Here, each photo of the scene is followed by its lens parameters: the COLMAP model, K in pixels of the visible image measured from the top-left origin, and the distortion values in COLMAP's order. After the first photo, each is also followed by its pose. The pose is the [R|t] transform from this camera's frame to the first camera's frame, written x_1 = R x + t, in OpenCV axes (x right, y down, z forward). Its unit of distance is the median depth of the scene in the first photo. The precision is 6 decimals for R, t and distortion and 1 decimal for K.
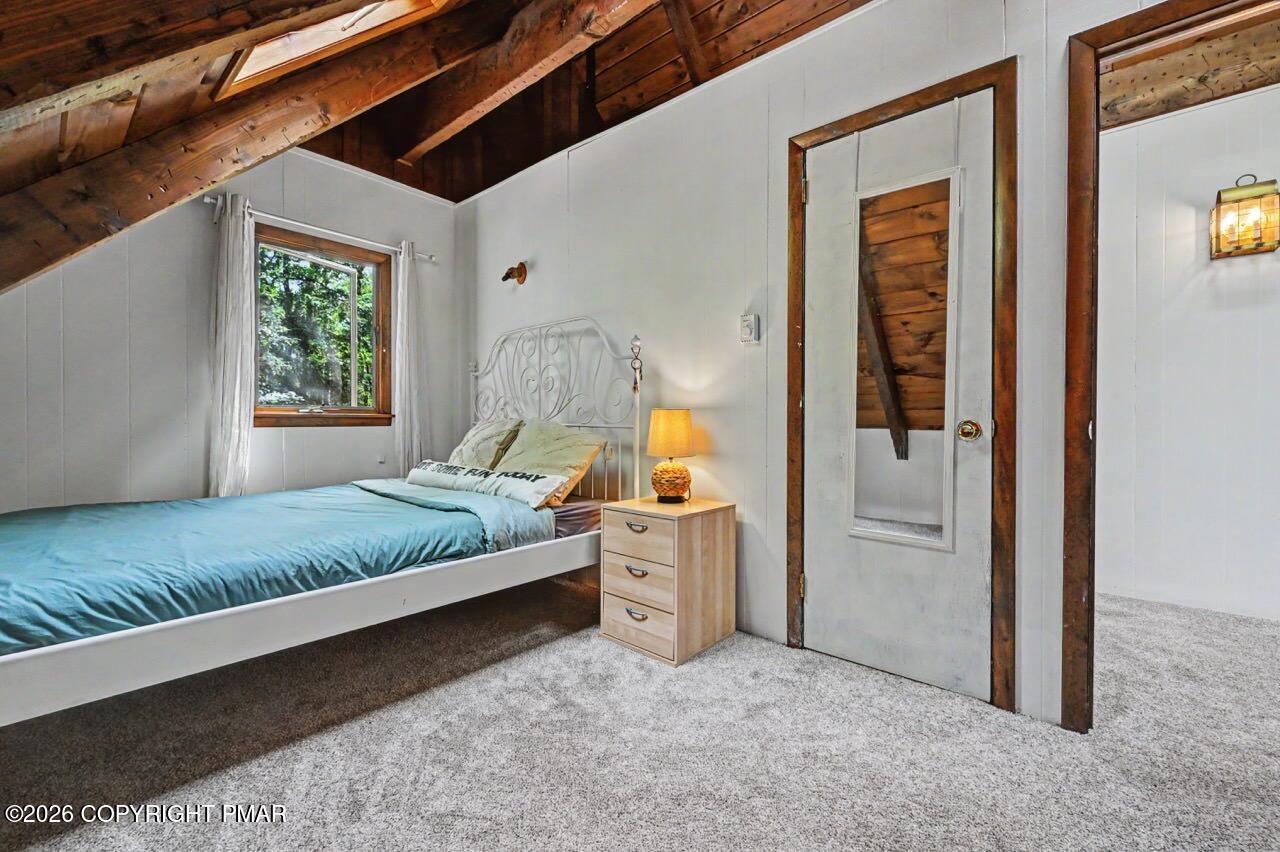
lens RADIAL K [[509.6, 0, 640.6], [0, 509.6, 419.7], [0, 0, 1]] dist [0.001856, 0.001223]
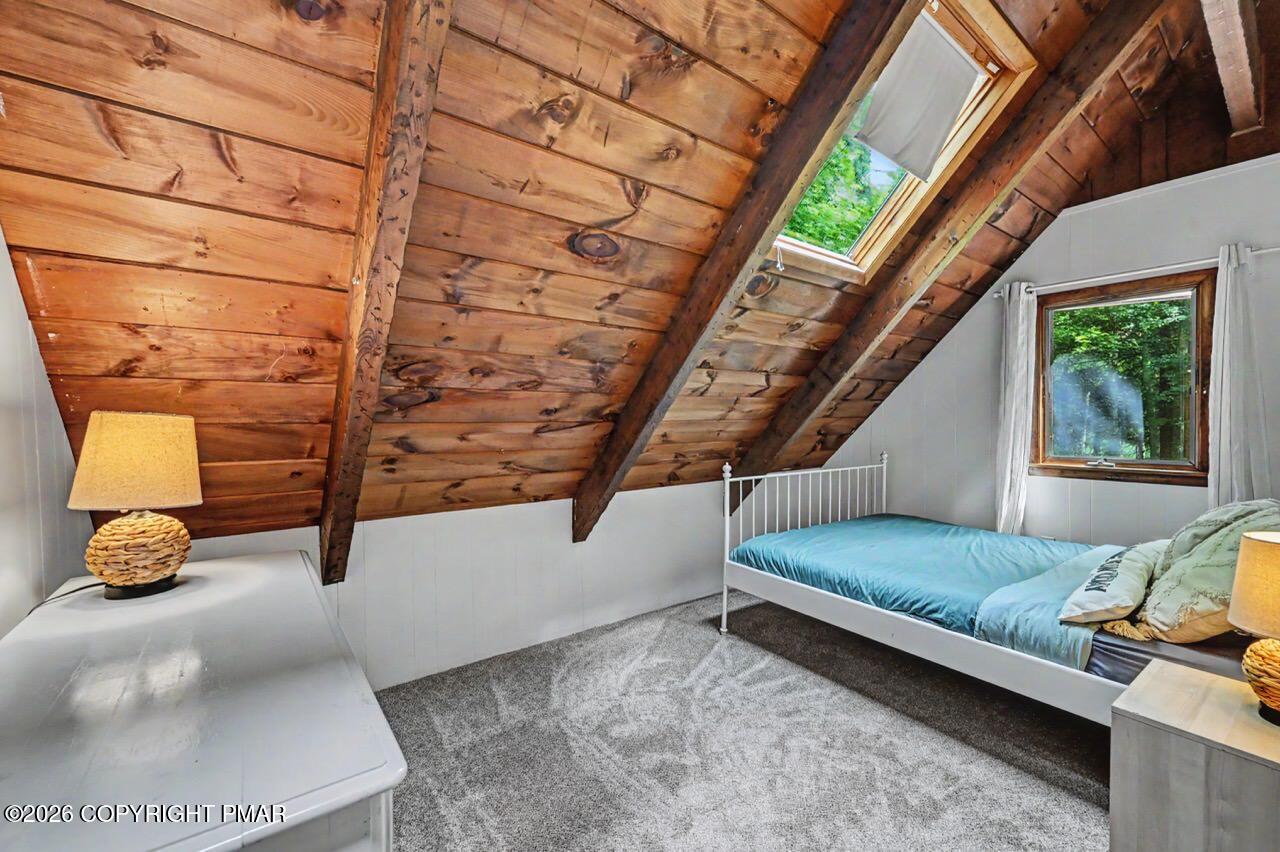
lens RADIAL K [[509.6, 0, 638.3], [0, 509.6, 431.0], [0, 0, 1]] dist [0.001856, 0.001223]
pose [[-0.215484, 0.012880, -0.976423, 0.895231], [0.005993, 0.999912, 0.011868, -0.175408], [0.976489, -0.003294, -0.215542, 0.620018]]
